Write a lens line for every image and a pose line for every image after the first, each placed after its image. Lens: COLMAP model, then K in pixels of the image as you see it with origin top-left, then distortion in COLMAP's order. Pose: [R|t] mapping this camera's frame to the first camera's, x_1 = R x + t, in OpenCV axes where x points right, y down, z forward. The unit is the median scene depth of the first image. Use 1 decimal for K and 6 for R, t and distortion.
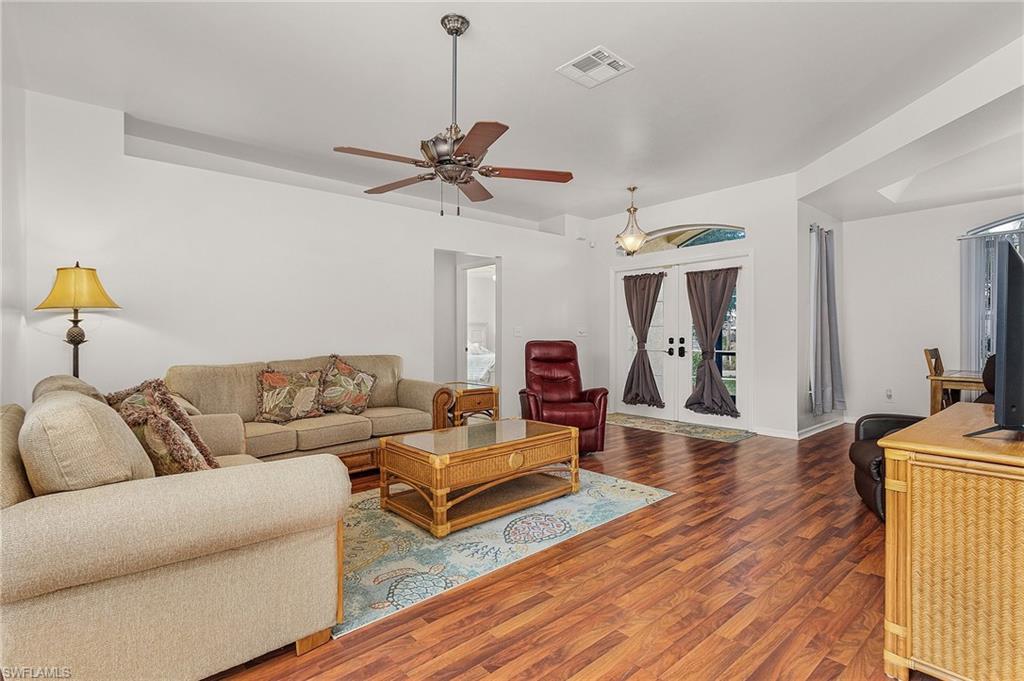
lens RADIAL K [[470.3, 0, 504.7], [0, 470.3, 341.0], [0, 0, 1]] dist [-0.002789, -0.000191]
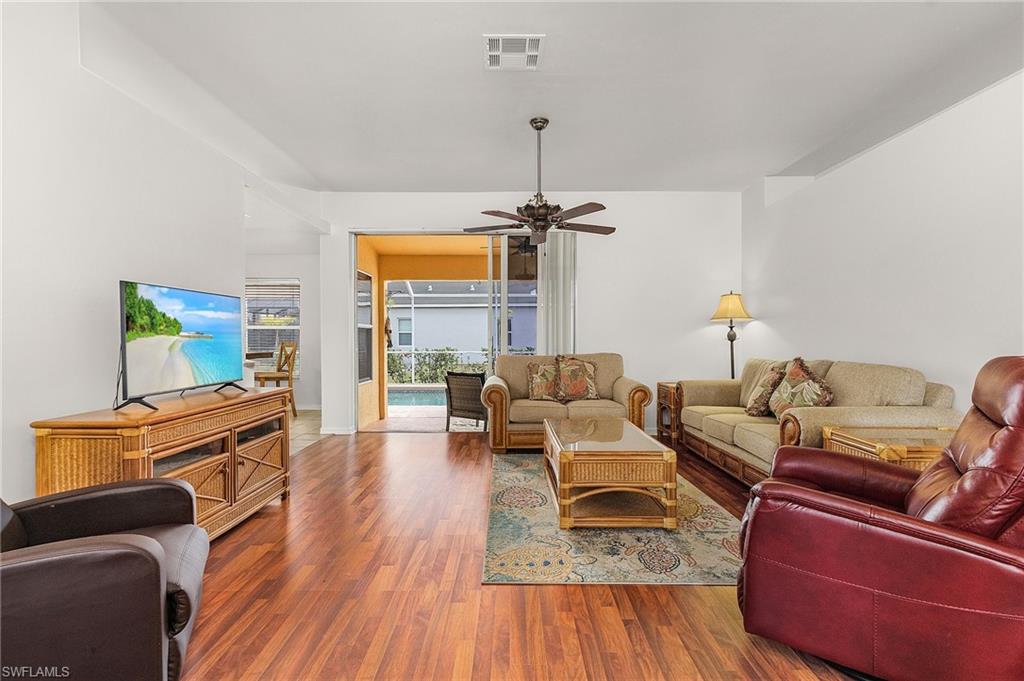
lens RADIAL K [[470.3, 0, 504.7], [0, 470.3, 341.0], [0, 0, 1]] dist [-0.002789, -0.000191]
pose [[-0.642849, 0.012748, -0.765886, 1.115147], [0.000554, 0.999869, 0.016177, -0.027249], [0.765992, 0.009975, -0.642772, 1.915760]]
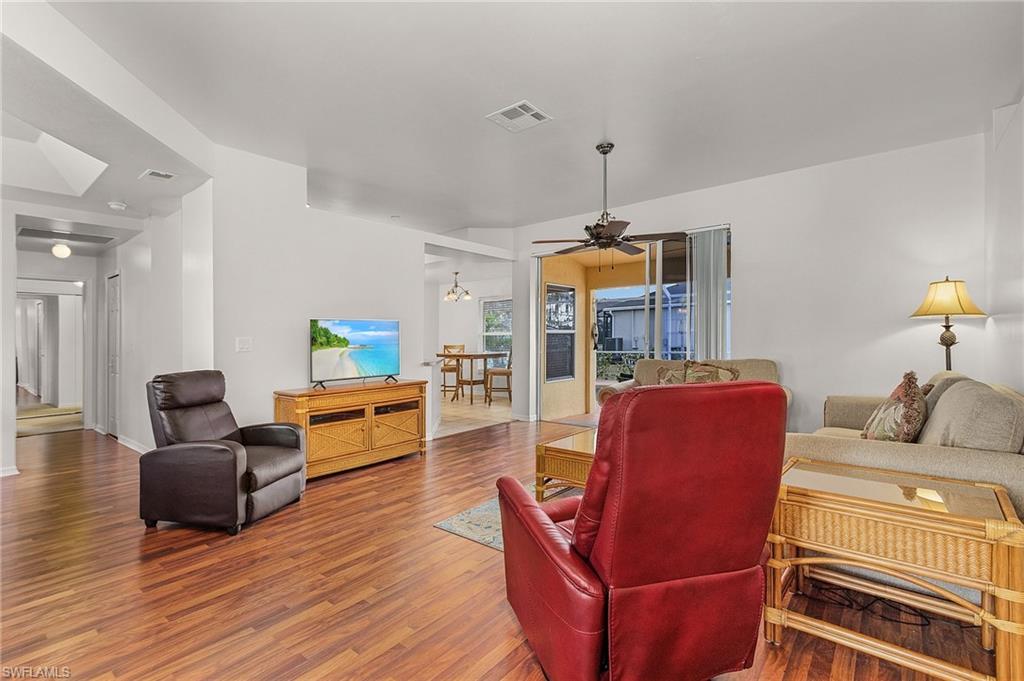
lens RADIAL K [[467.6, 0, 512.1], [0, 467.6, 334.3], [0, 0, 1]] dist [0.001689, 0.000171]
pose [[-0.980164, 0.020412, -0.197133, 0.514247], [0.020504, 0.999789, 0.001576, -0.062232], [0.197124, -0.002497, -0.980375, 2.565871]]
